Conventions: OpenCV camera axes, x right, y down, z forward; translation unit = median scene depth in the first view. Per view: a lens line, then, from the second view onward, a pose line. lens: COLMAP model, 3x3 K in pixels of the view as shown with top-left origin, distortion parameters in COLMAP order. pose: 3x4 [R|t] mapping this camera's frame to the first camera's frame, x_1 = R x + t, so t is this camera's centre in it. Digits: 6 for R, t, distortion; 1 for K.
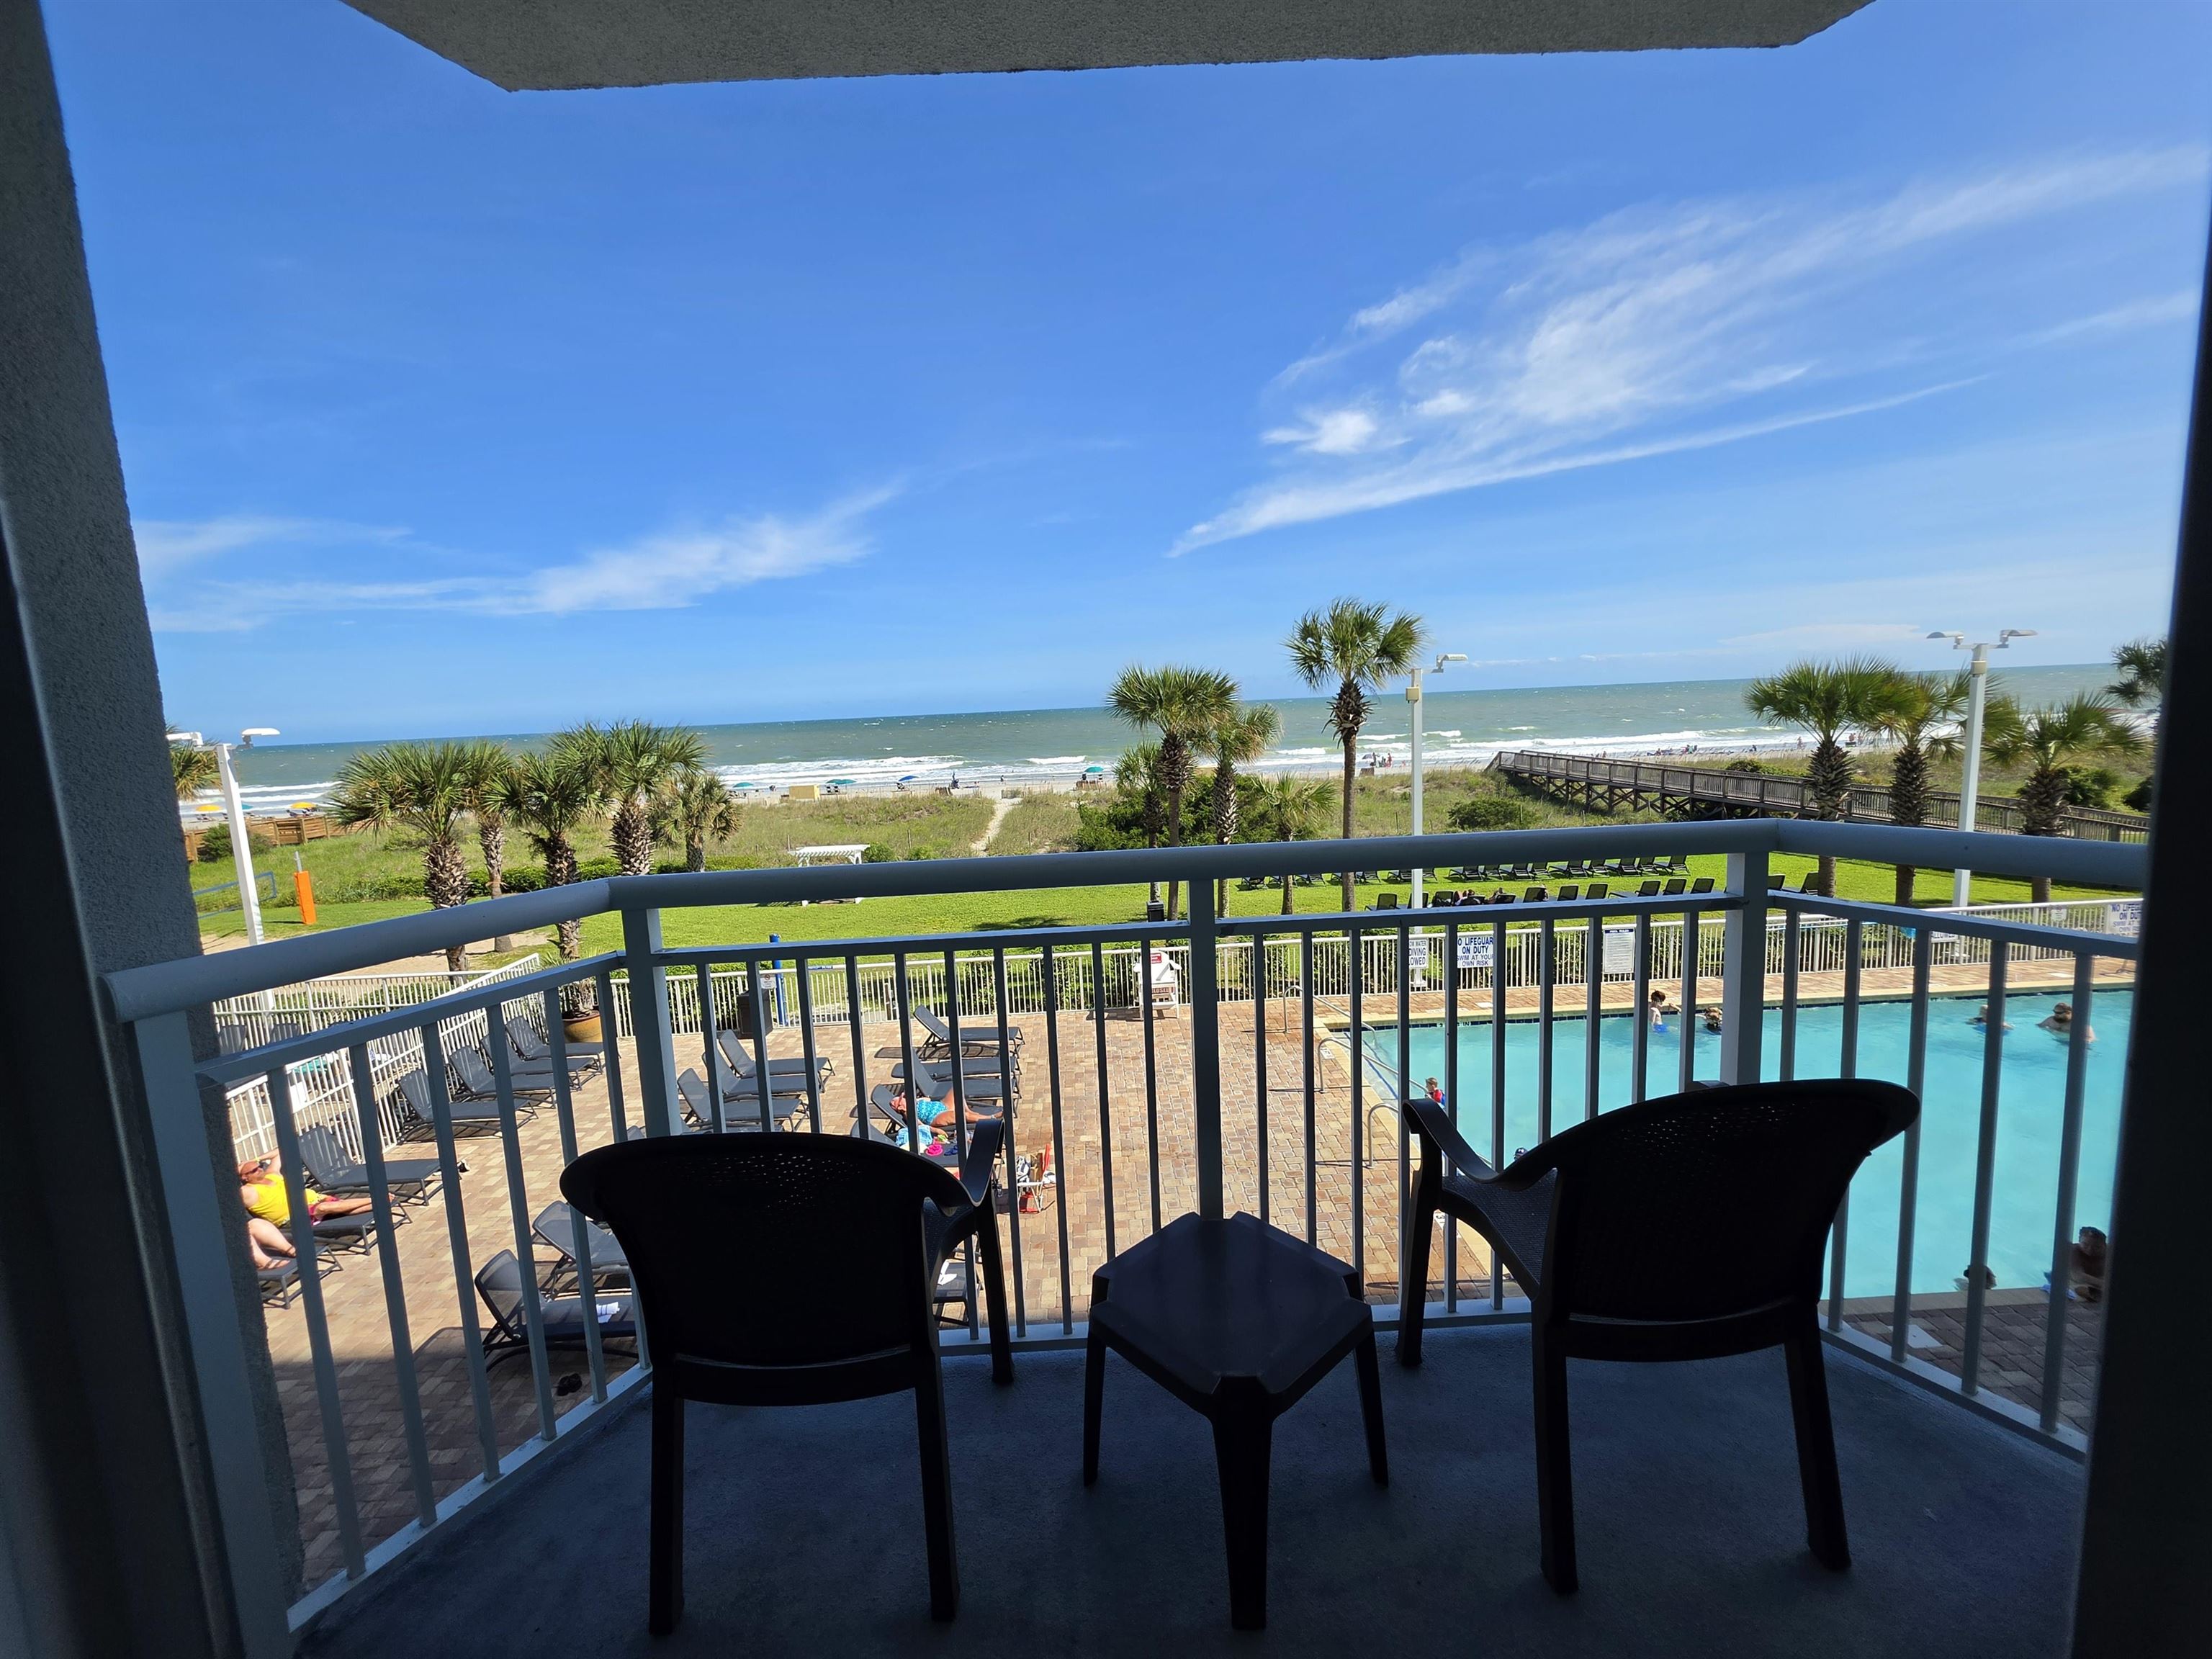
lens RADIAL K [[893.1, 0, 1099.4], [0, 893.1, 814.1], [0, 0, 1]] dist [-0.003278, 0.001322]
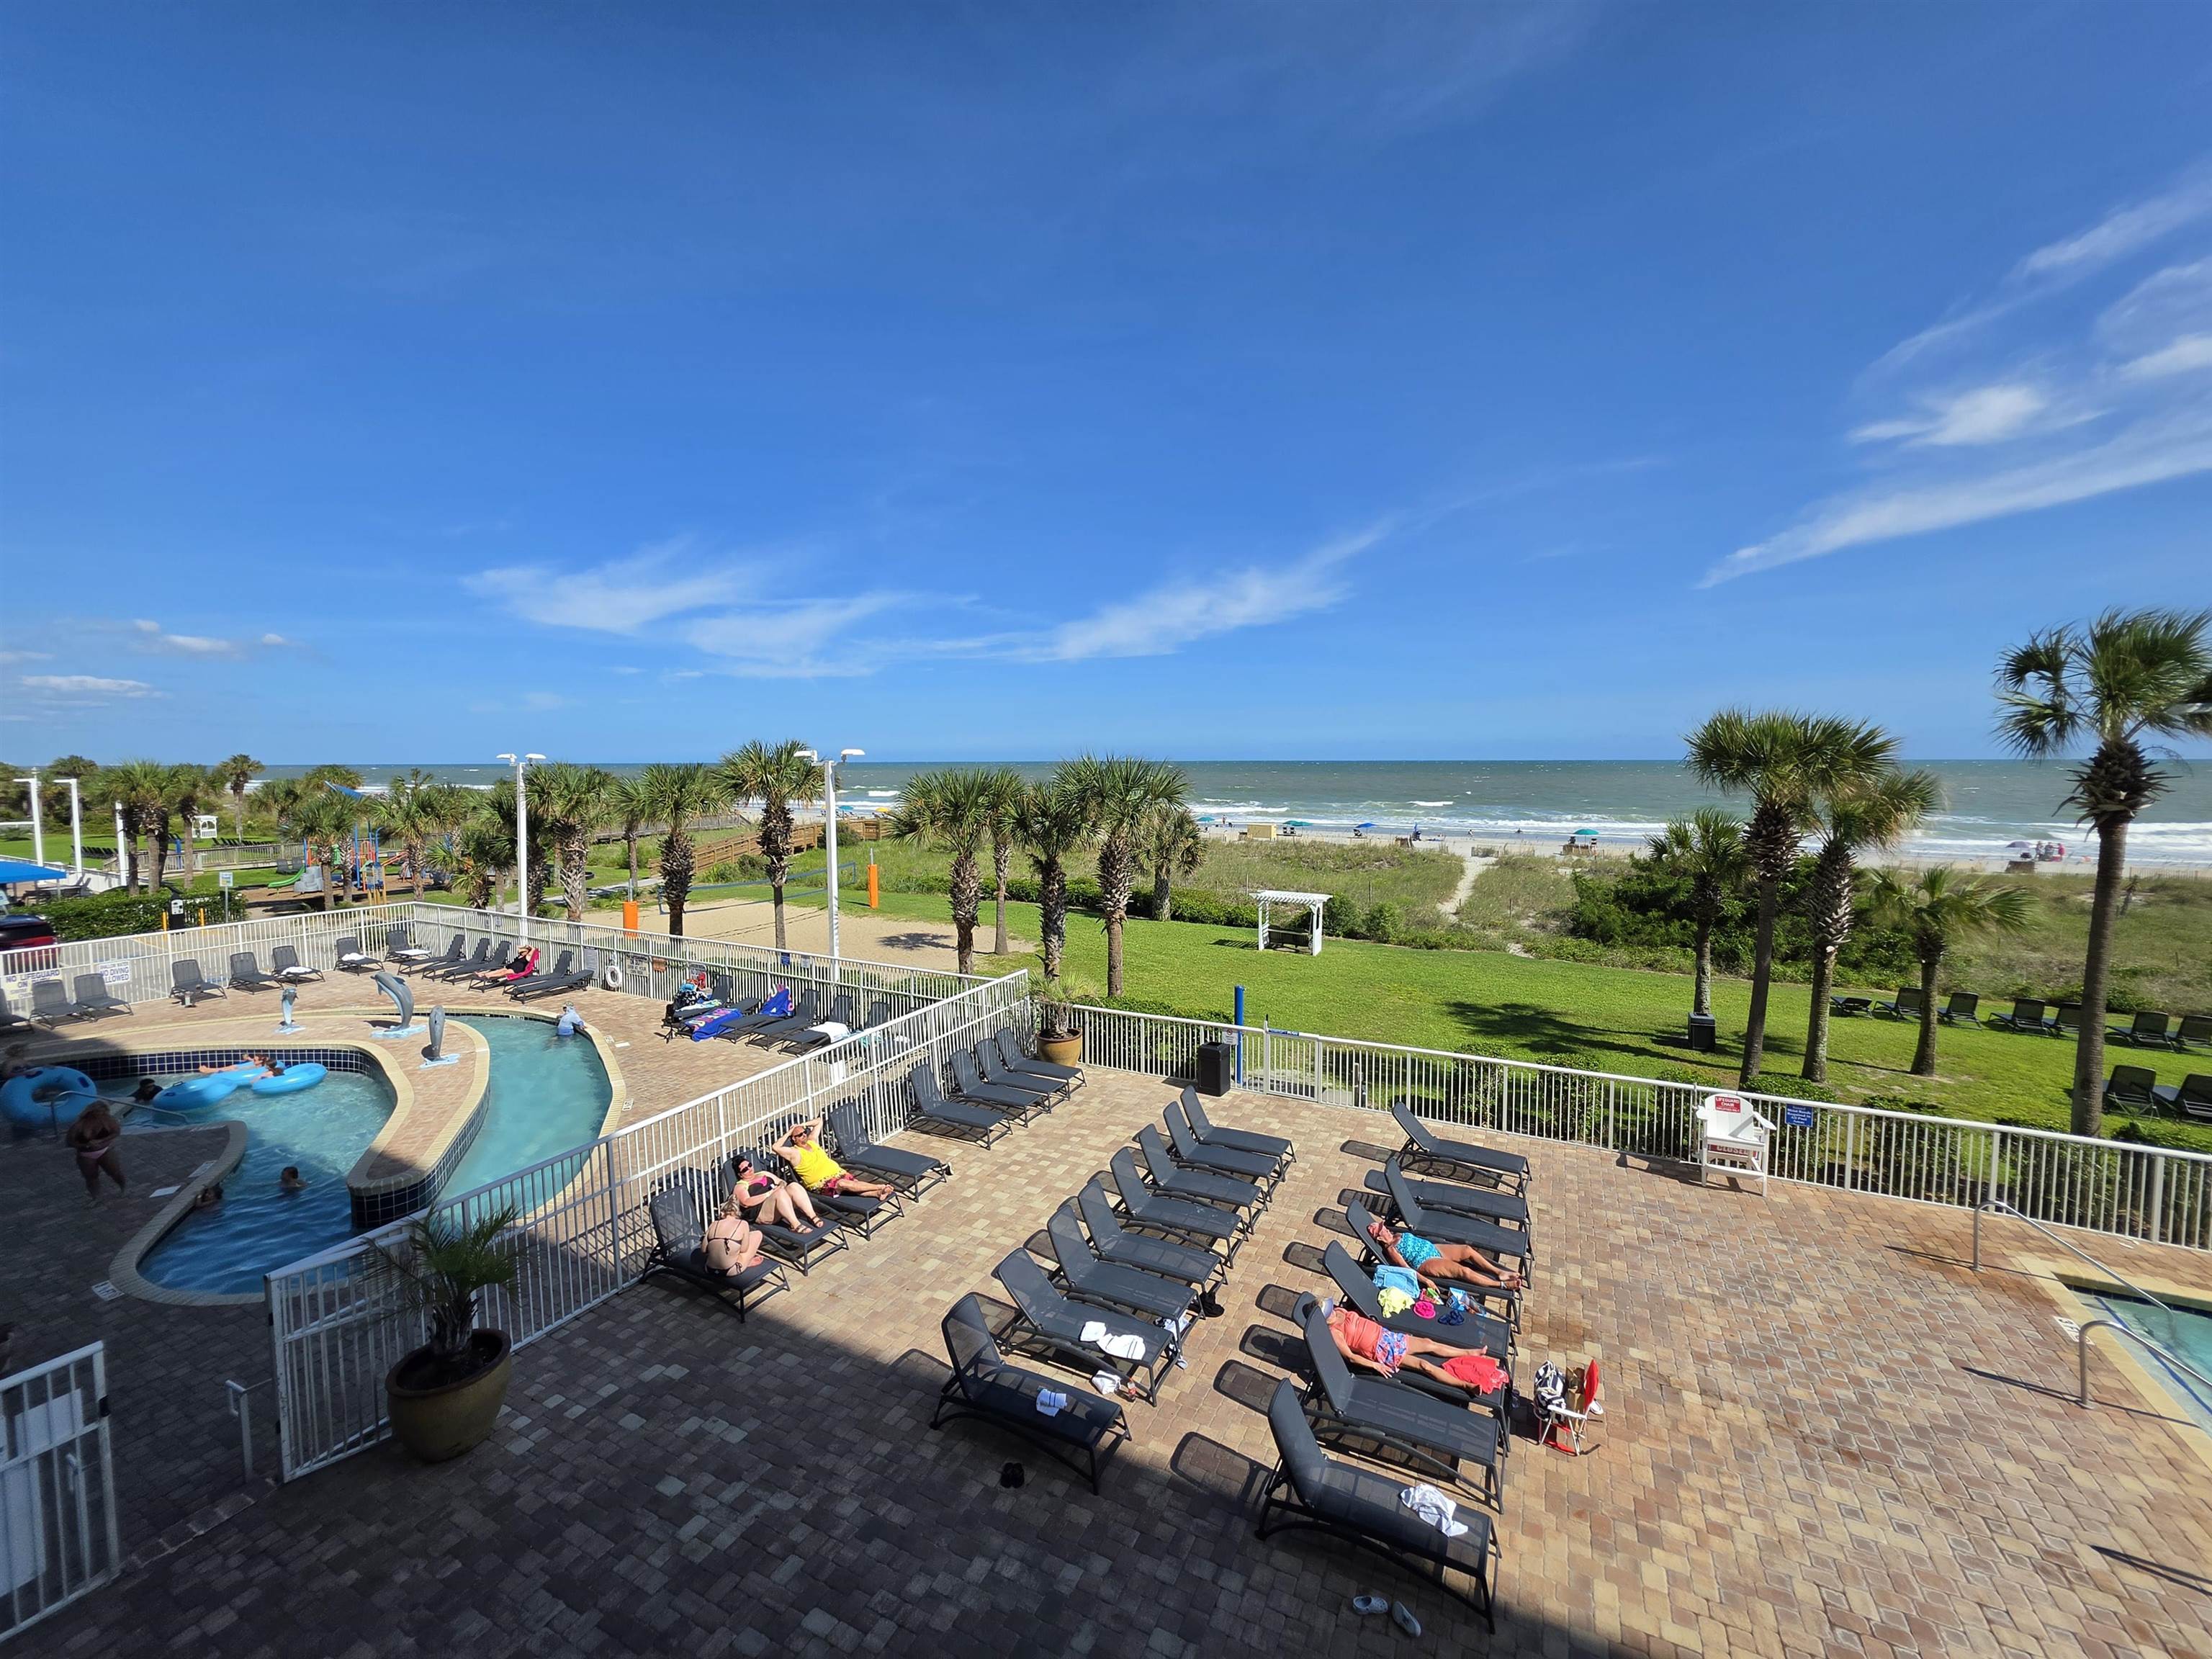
lens RADIAL K [[893.1, 0, 1099.4], [0, 893.1, 814.1], [0, 0, 1]] dist [-0.003278, 0.001322]
pose [[0.877517, 0.071421, -0.474197, -0.053639], [-0.094131, 0.995263, -0.024291, -0.008781], [0.470216, 0.065952, 0.880084, 0.078732]]
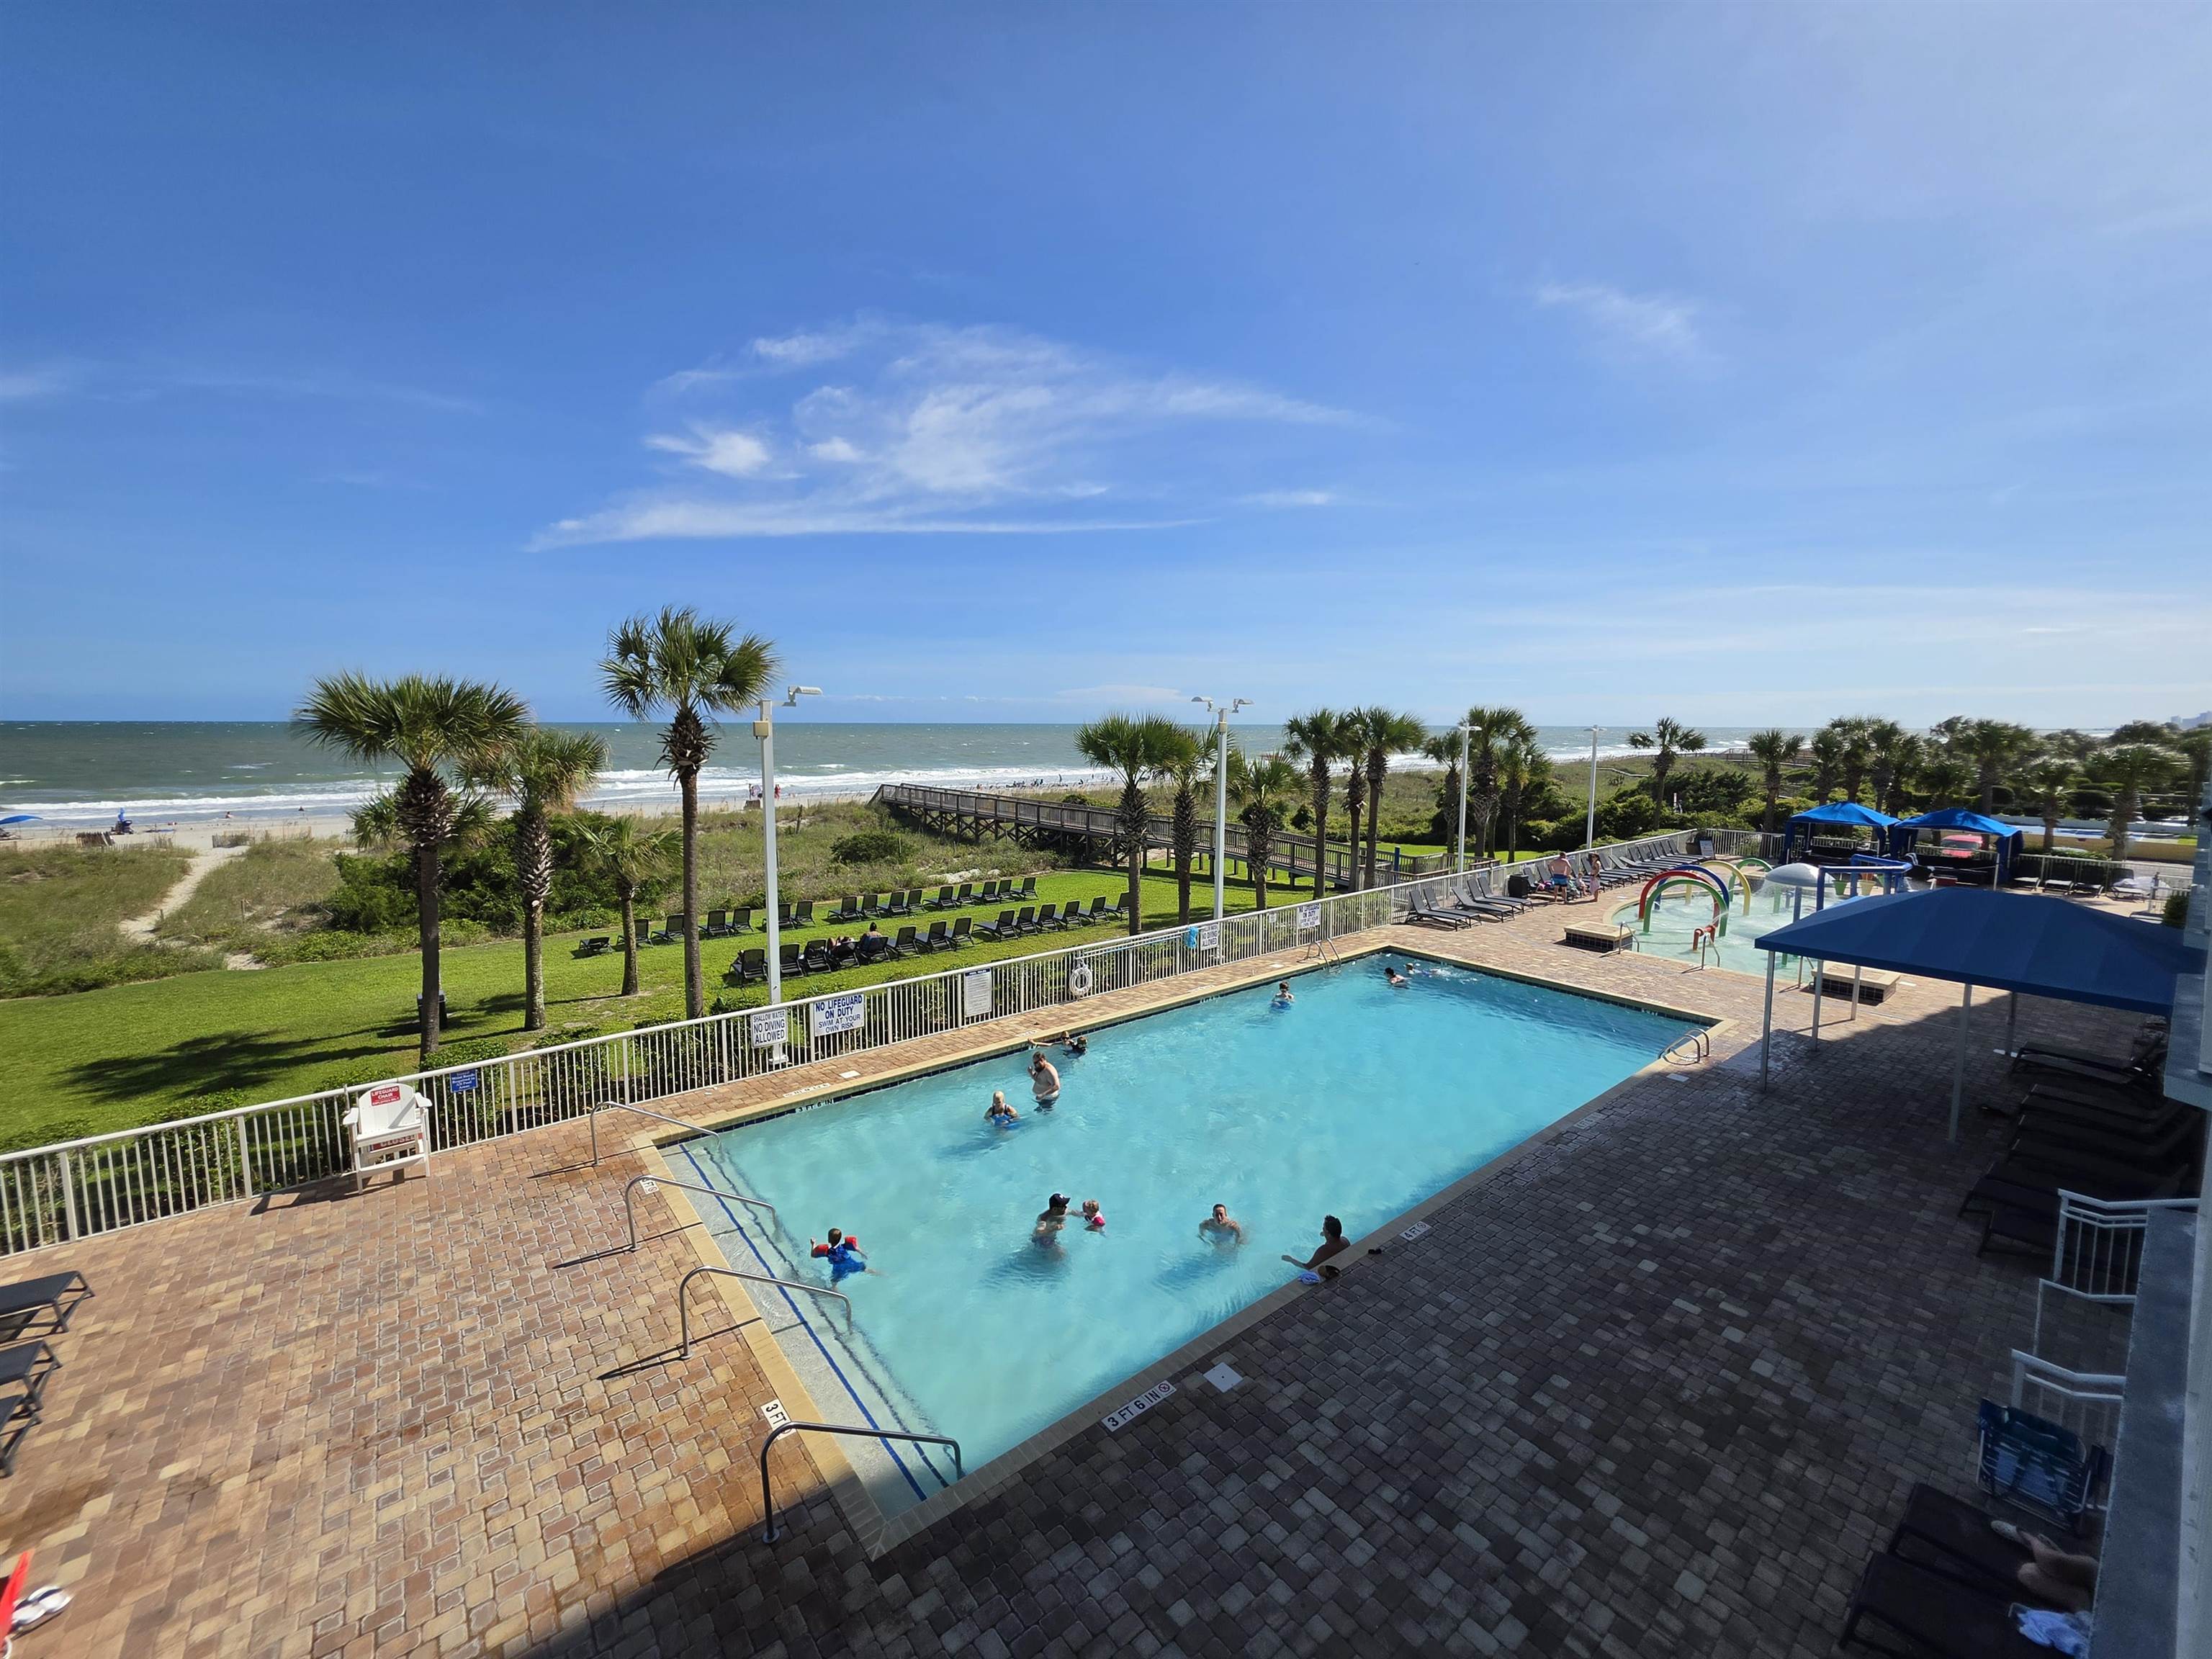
lens RADIAL K [[893.1, 0, 1099.4], [0, 893.1, 814.1], [0, 0, 1]] dist [-0.003278, 0.001322]
pose [[0.794853, -0.015252, 0.606611, 0.072612], [0.035017, 0.999171, -0.020760, -0.018769], [-0.605791, 0.037743, 0.794728, 0.095853]]
